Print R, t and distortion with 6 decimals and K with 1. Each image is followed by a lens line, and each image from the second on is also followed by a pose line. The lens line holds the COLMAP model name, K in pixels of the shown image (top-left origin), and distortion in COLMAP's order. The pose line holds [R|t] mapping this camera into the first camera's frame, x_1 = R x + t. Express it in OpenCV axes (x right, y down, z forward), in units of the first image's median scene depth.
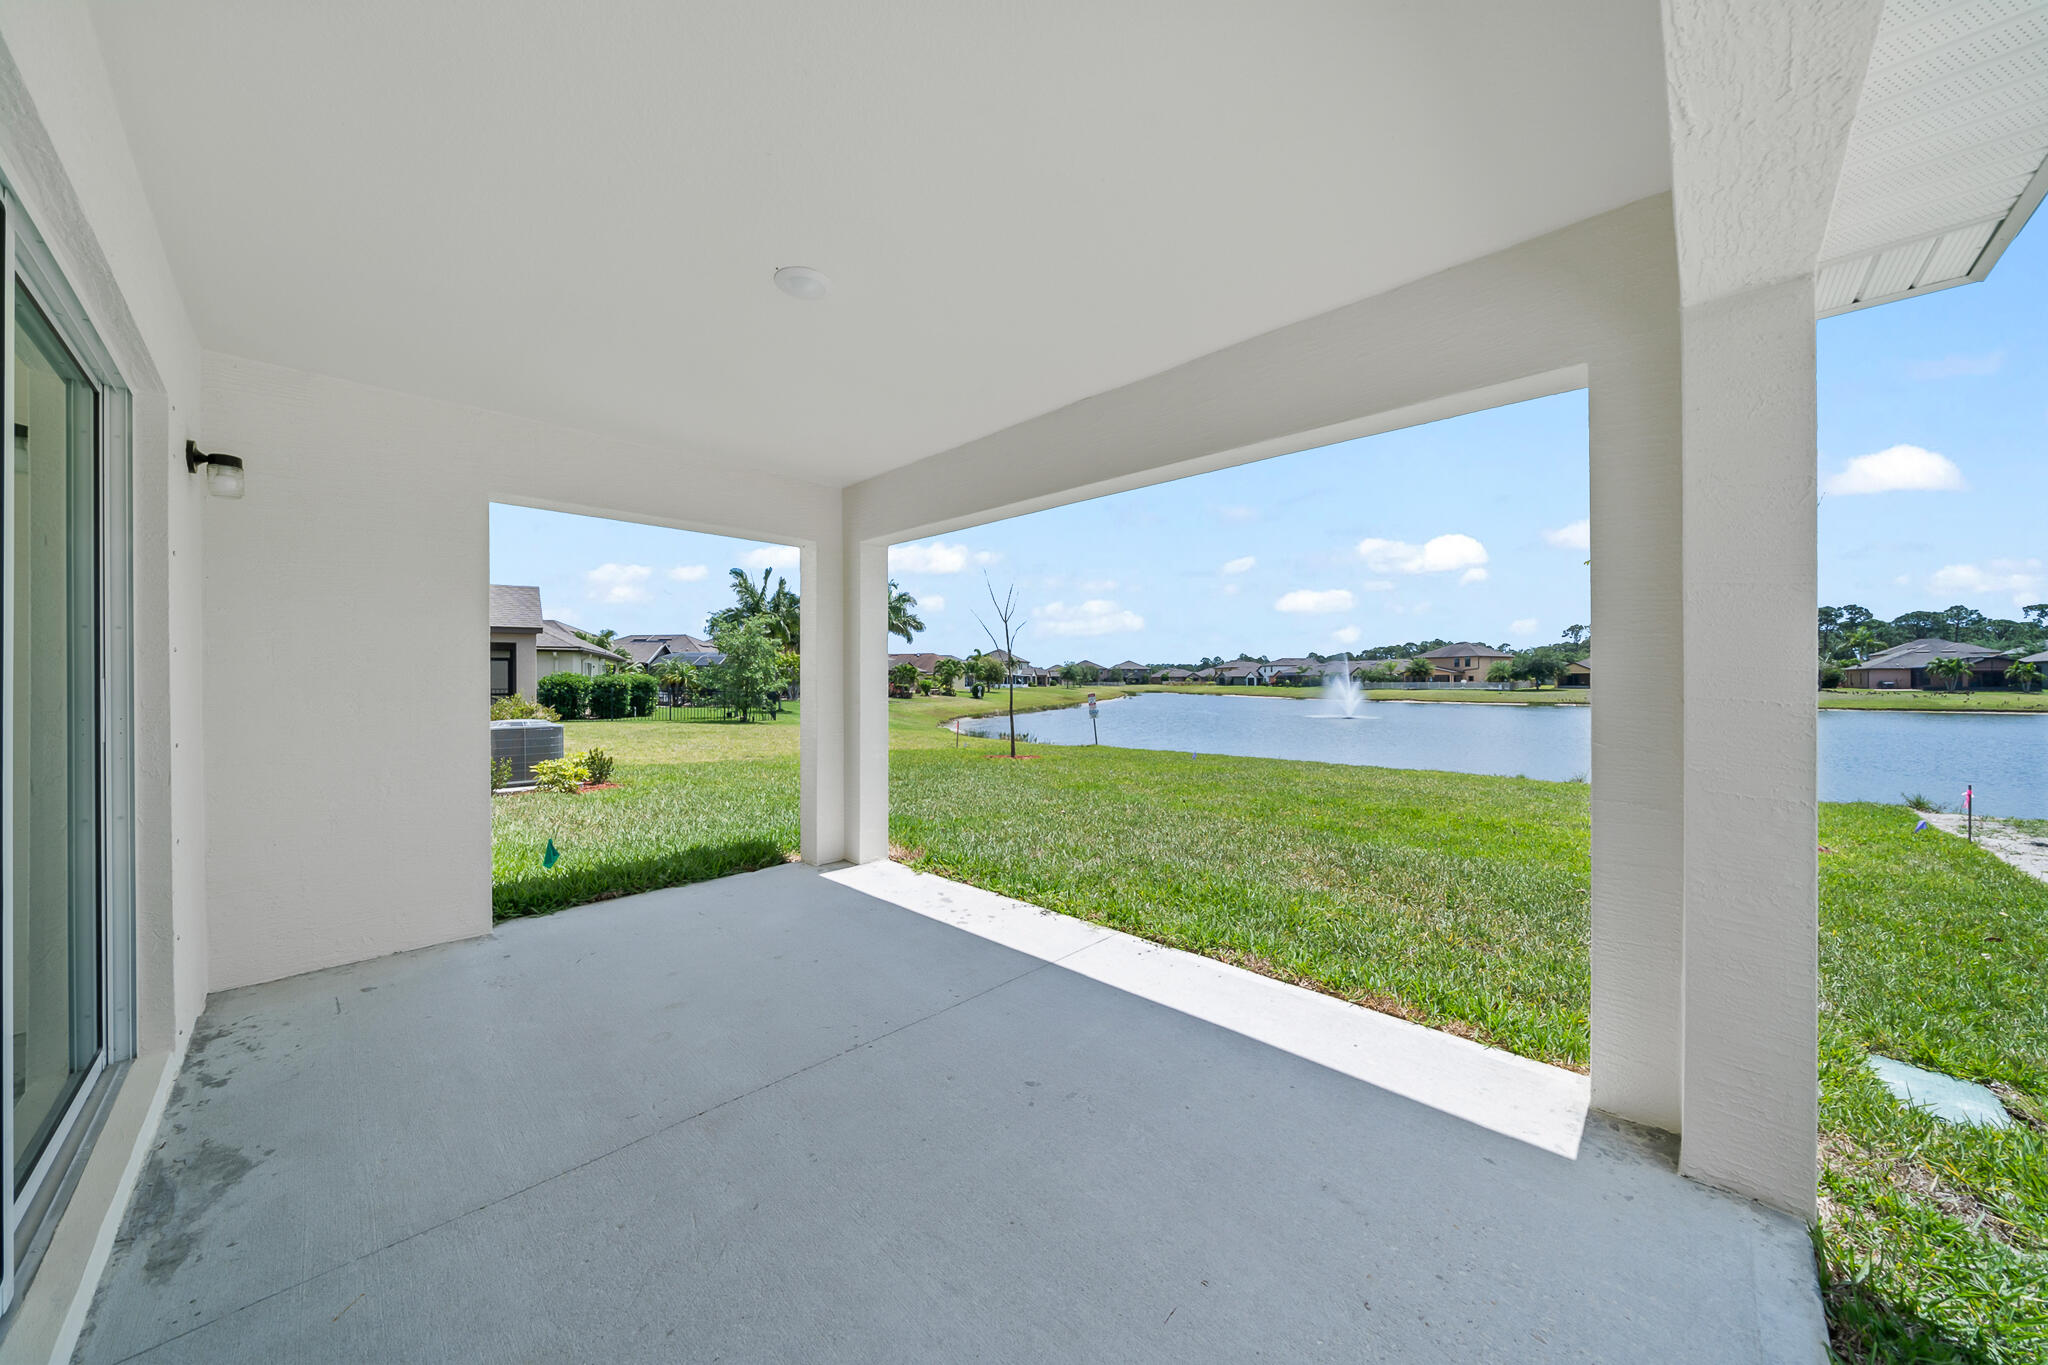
lens RADIAL K [[711.9, 0, 1017.5], [0, 711.9, 684.5], [0, 0, 1]] dist [-0.007642, 0.000271]
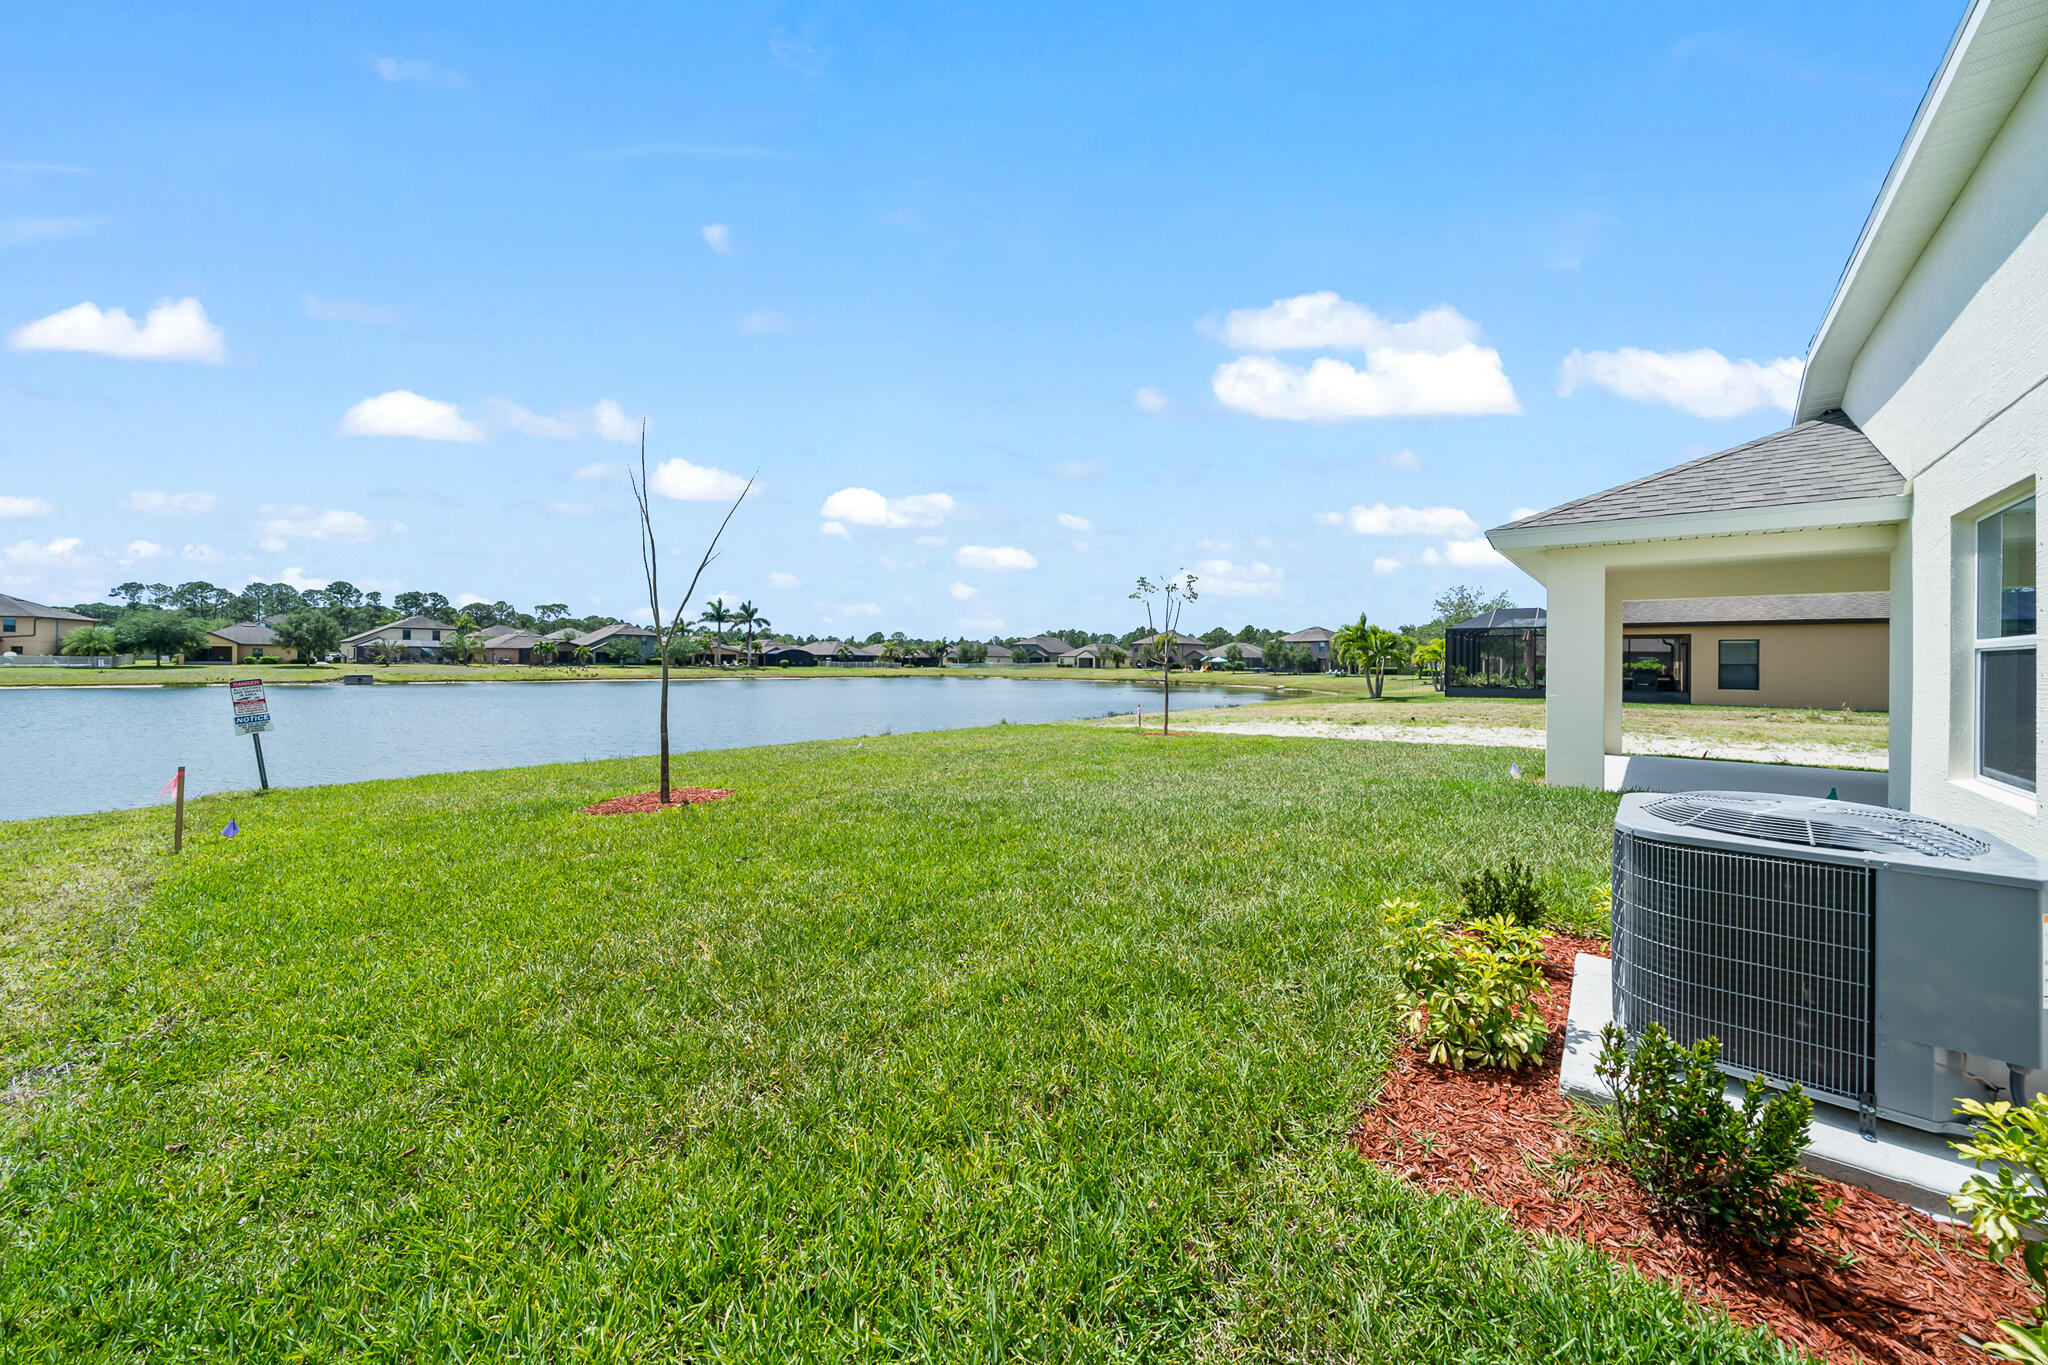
lens RADIAL K [[711.9, 0, 1022.9], [0, 711.9, 665.2], [0, 0, 1]] dist [-0.007642, 0.000271]
pose [[-0.042734, -0.004030, 0.999078, -0.076045], [-0.003641, 0.999986, 0.003878, -0.000315], [-0.999080, -0.003472, -0.042748, 0.108477]]
